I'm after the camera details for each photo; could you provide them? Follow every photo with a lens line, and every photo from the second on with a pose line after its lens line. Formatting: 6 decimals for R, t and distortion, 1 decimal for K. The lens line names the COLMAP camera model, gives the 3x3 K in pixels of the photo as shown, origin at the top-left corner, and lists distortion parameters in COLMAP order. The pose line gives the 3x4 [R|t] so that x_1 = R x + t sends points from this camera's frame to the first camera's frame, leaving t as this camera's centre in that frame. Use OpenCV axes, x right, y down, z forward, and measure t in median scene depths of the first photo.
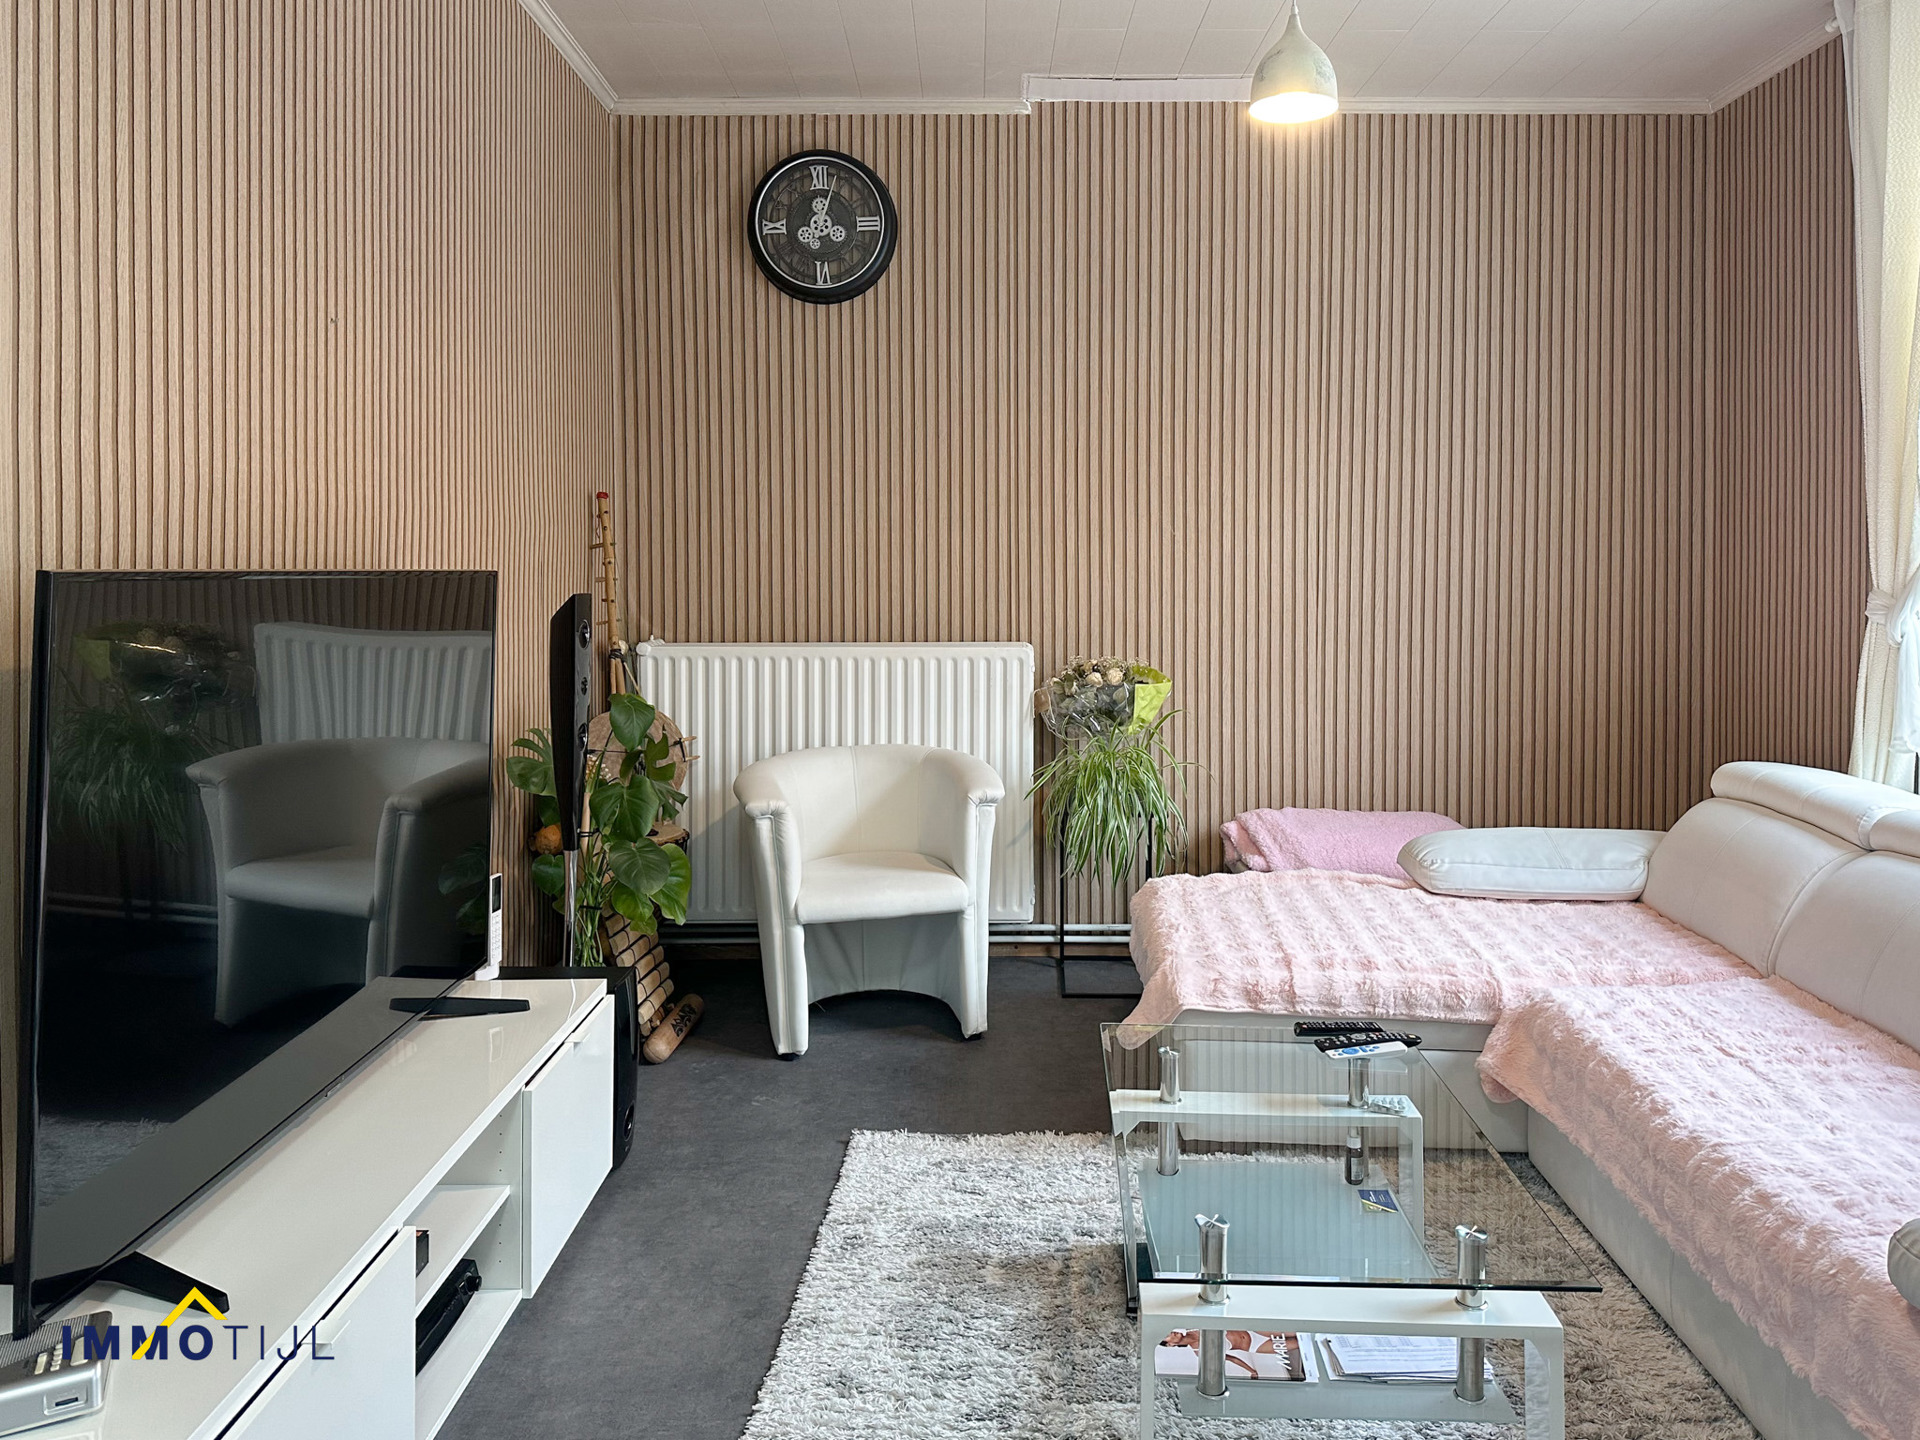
lens RADIAL K [[1385.4, 0, 880.4], [0, 1385.4, 593.5], [0, 0, 1]] dist [0.096017, -0.103459]
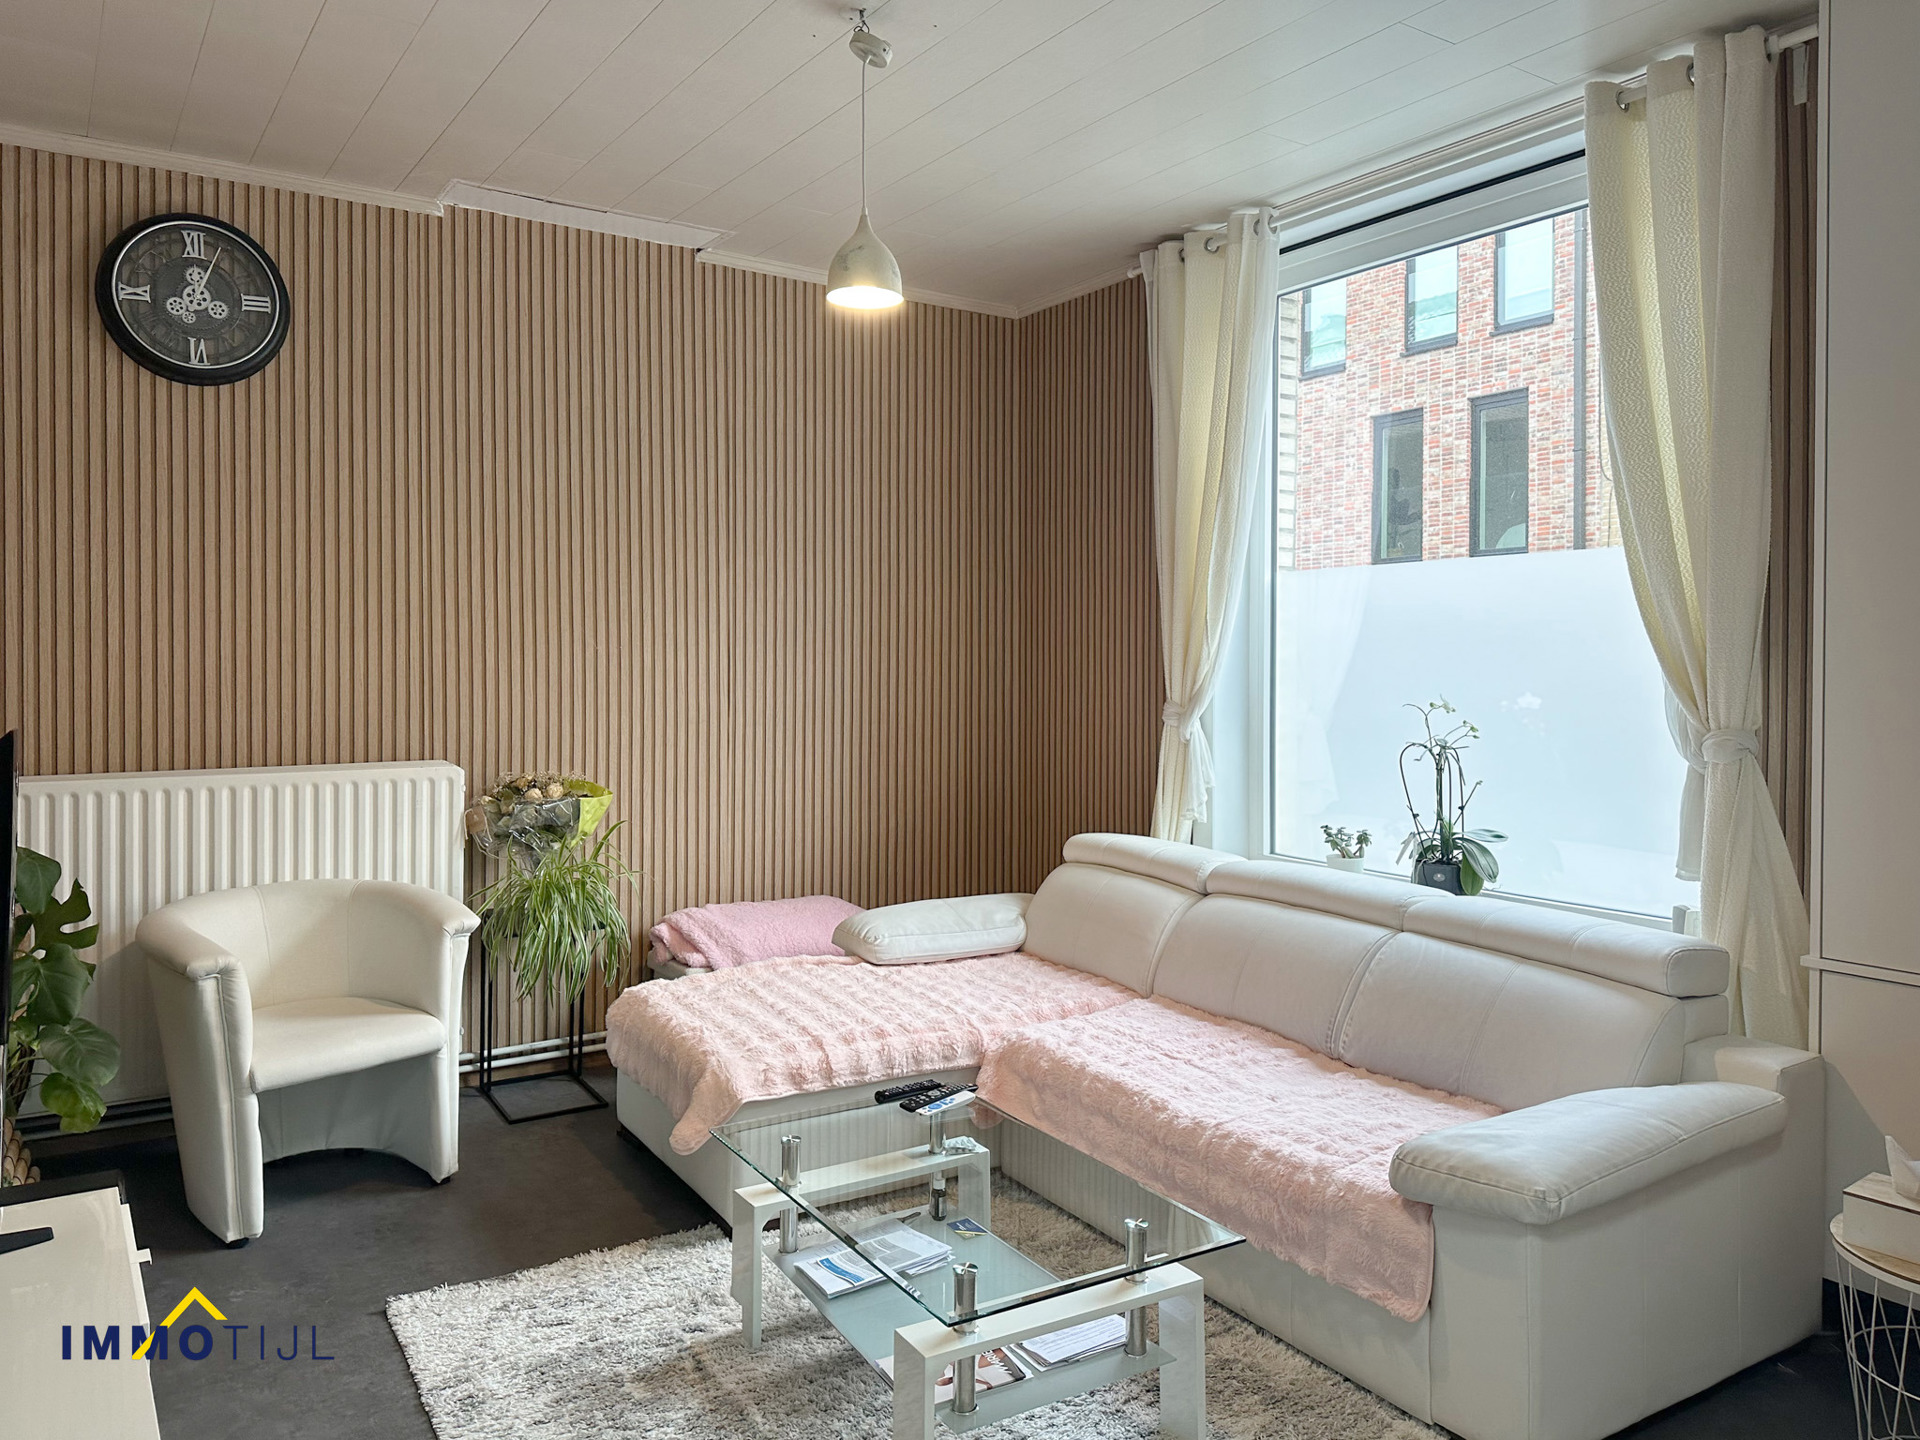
lens RADIAL K [[1375.4, 0, 928.1], [0, 1375.4, 673.3], [0, 0, 1]] dist [0.085300, -0.113462]
pose [[0.842918, -0.006752, 0.538000, -0.215505], [0.014024, 0.999857, -0.009423, -0.019437], [-0.537859, 0.015488, 0.842892, 0.015679]]
